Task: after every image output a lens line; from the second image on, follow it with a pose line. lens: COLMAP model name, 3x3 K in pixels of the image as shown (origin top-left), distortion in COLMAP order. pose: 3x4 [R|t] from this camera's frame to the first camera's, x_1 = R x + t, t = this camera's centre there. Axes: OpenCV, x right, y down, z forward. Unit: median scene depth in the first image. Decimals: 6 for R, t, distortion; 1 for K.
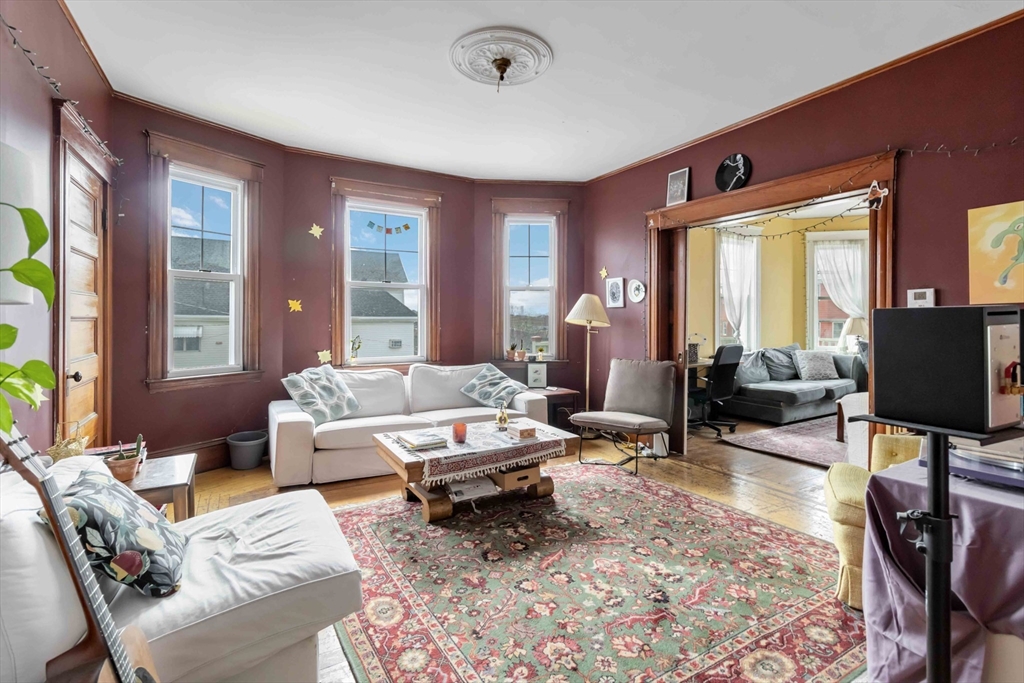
lens RADIAL K [[475.7, 0, 512.7], [0, 475.7, 321.1], [0, 0, 1]] dist [0.001534, -0.000080]
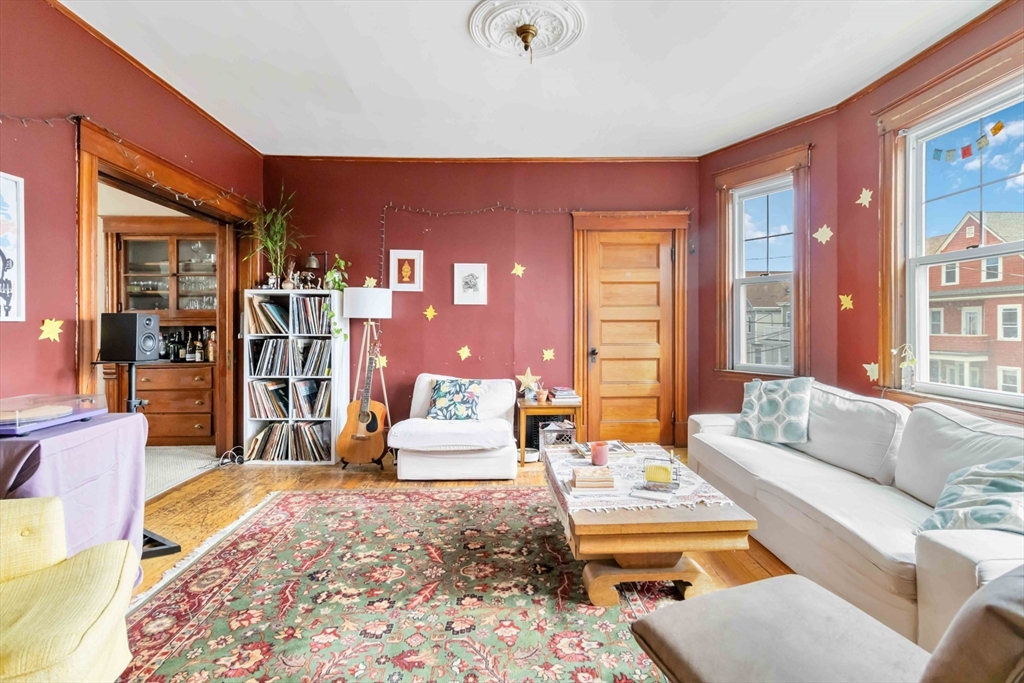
lens RADIAL K [[488.7, 0, 513.9], [0, 488.7, 322.6], [0, 0, 1]] dist [0.000936, 0.000180]
pose [[-0.461146, -0.003518, -0.887317, 0.858283], [-0.003165, 0.999992, -0.002320, 0.008946], [0.887319, 0.001738, -0.461154, 1.503670]]
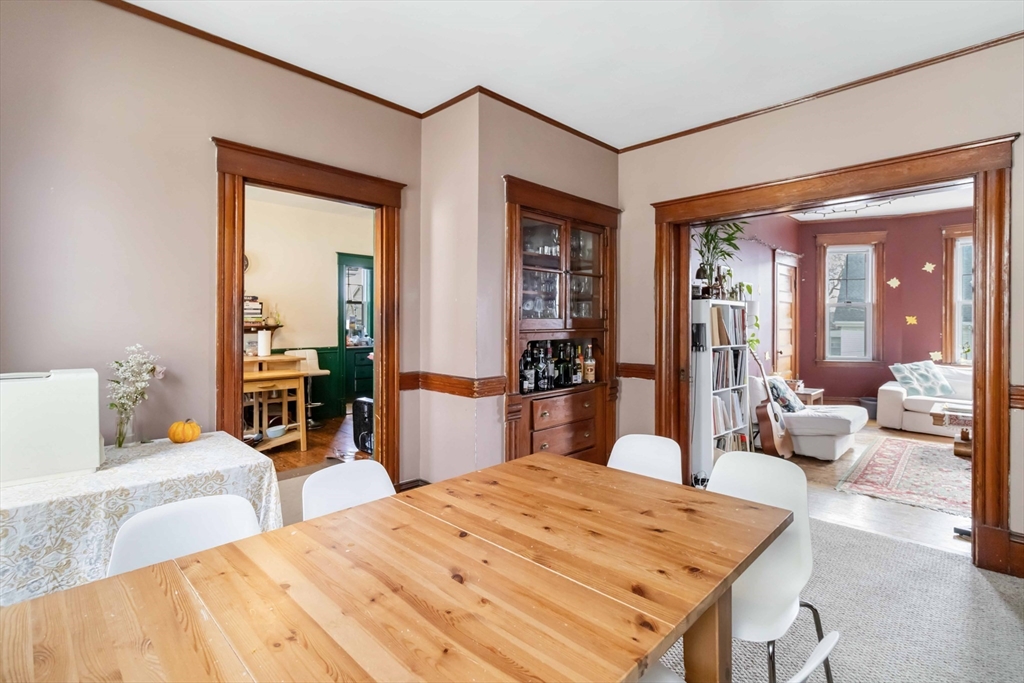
lens RADIAL K [[488.7, 0, 513.9], [0, 488.7, 322.6], [0, 0, 1]] dist [0.000936, 0.000180]
pose [[0.262151, -0.005746, -0.965010, 1.165479], [-0.001131, 0.999980, -0.006262, -0.023929], [0.965026, 0.002733, 0.262140, -1.006126]]
